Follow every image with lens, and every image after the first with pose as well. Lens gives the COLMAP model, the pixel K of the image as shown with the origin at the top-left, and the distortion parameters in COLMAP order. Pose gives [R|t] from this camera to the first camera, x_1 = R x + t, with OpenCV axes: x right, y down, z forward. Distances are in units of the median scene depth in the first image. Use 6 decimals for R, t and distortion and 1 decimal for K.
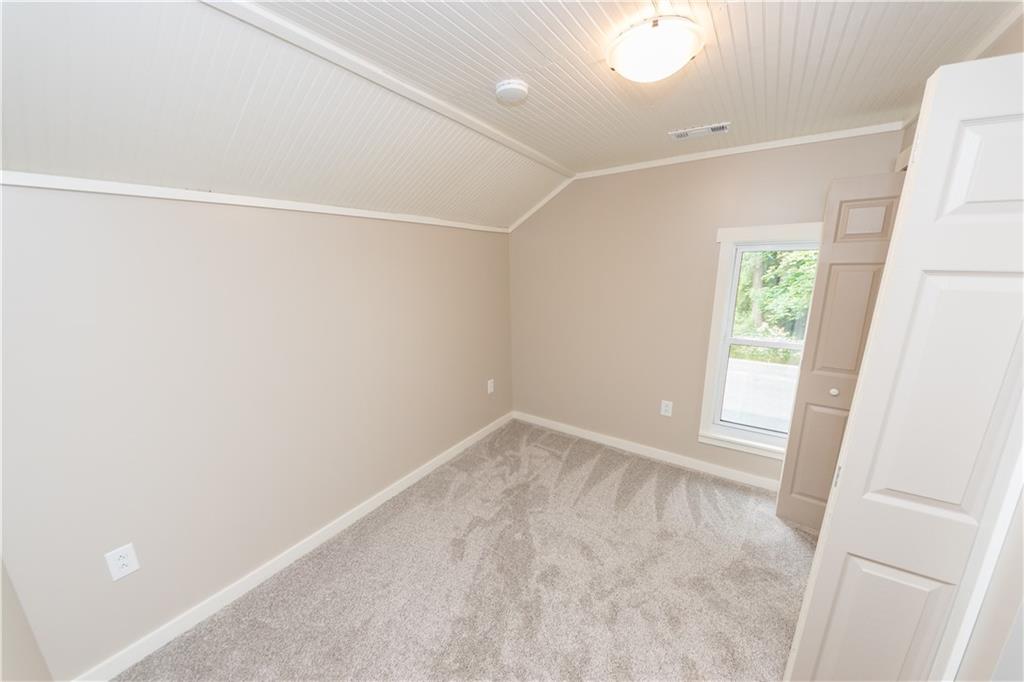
lens RADIAL K [[359.1, 0, 507.6], [0, 359.1, 344.1], [0, 0, 1]] dist [0.004261, -0.003503]
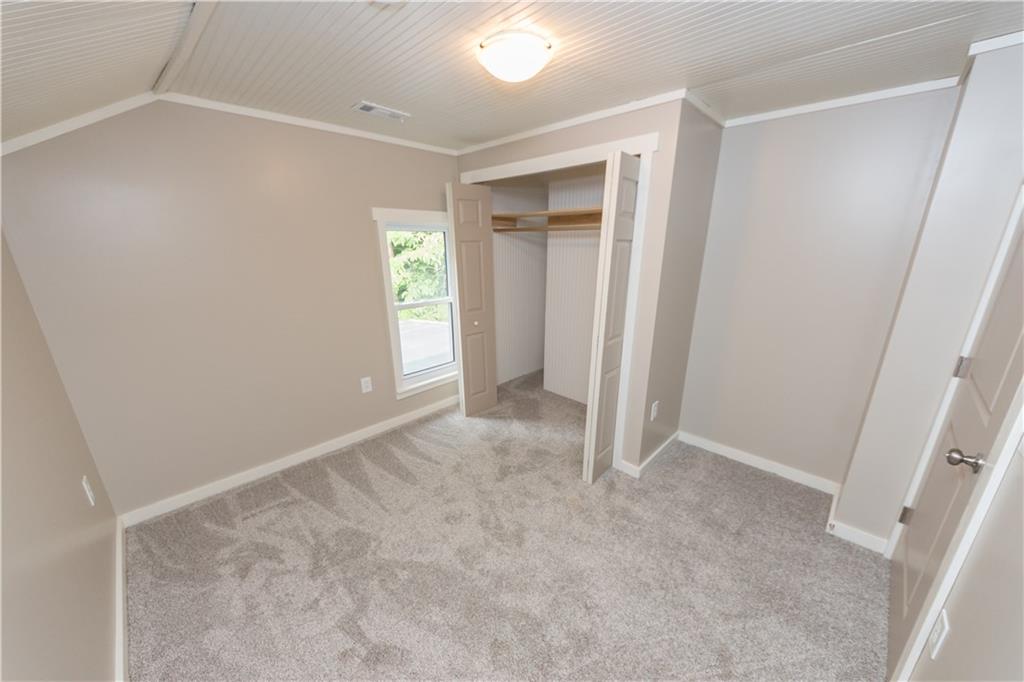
lens RADIAL K [[359.1, 0, 504.6], [0, 359.1, 345.5], [0, 0, 1]] dist [0.004261, -0.003503]
pose [[0.183937, -0.263812, 0.946874, -0.440441], [0.218280, 0.950220, 0.222341, -0.070984], [-0.958395, 0.165787, 0.232365, 0.395097]]
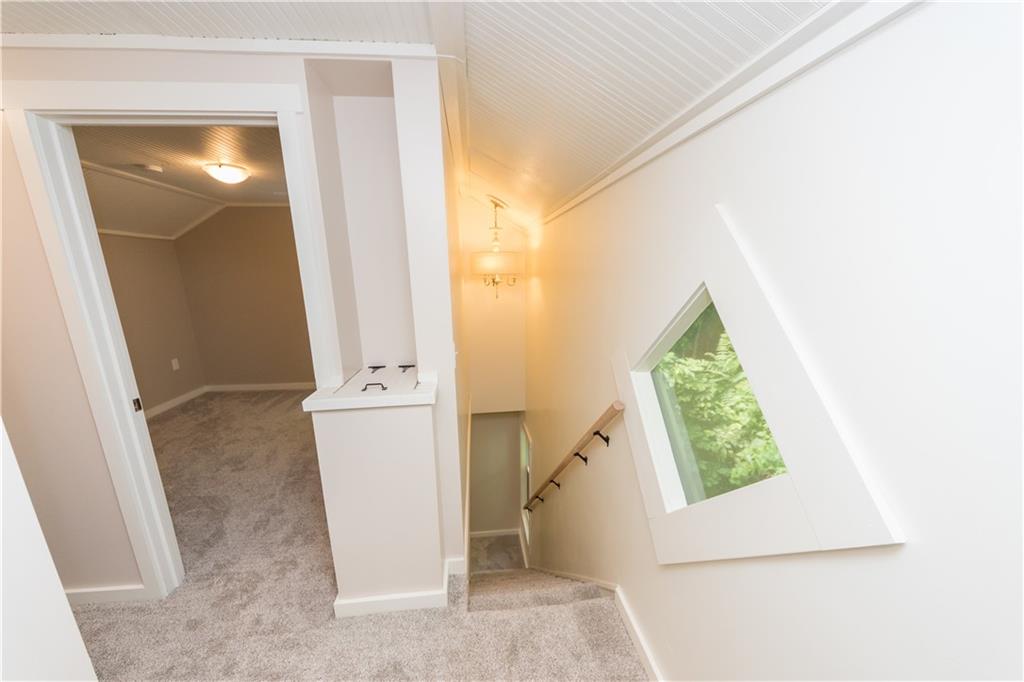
lens RADIAL K [[359.1, 0, 507.9], [0, 359.1, 345.3], [0, 0, 1]] dist [0.004261, -0.003503]
pose [[0.766703, -0.131444, 0.628402, 0.074725], [0.145323, 0.988943, 0.029554, 0.224593], [-0.625338, 0.068662, 0.777328, -0.817381]]
